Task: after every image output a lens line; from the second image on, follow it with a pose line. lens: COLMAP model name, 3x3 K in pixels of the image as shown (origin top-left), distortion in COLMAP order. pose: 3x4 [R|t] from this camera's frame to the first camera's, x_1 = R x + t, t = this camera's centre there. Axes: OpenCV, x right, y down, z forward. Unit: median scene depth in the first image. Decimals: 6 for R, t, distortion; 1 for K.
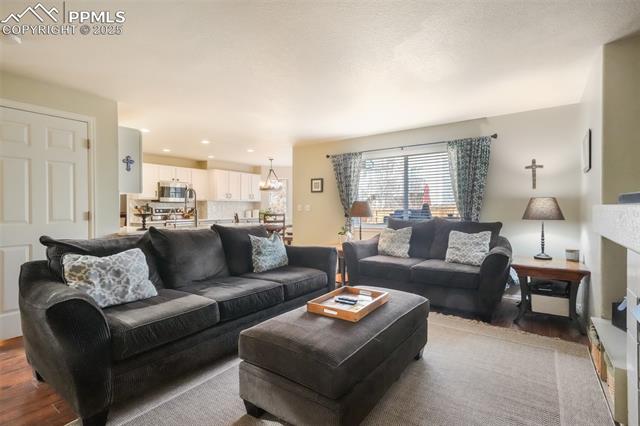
lens RADIAL K [[308.8, 0, 320.0], [0, 308.8, 213.0], [0, 0, 1]] dist [0.000325, 0.000129]
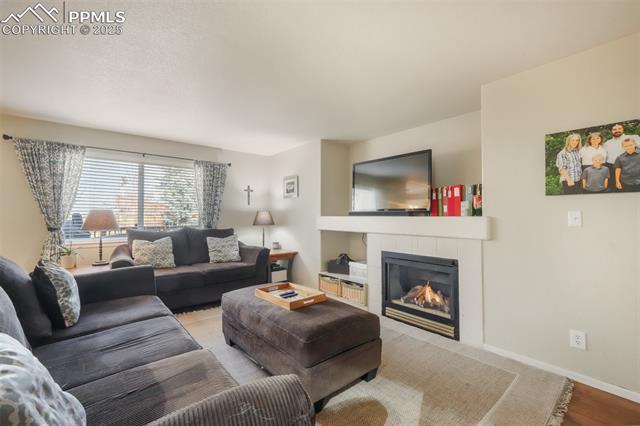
lens RADIAL K [[271.7, 0, 320.6], [0, 271.7, 218.1], [0, 0, 1]] dist [0.000492, 0.000084]
pose [[0.247987, -0.001341, 0.968762, -0.470238], [0.017830, 0.999836, -0.003180, -0.004320], [-0.968599, 0.018061, 0.247971, 0.313668]]
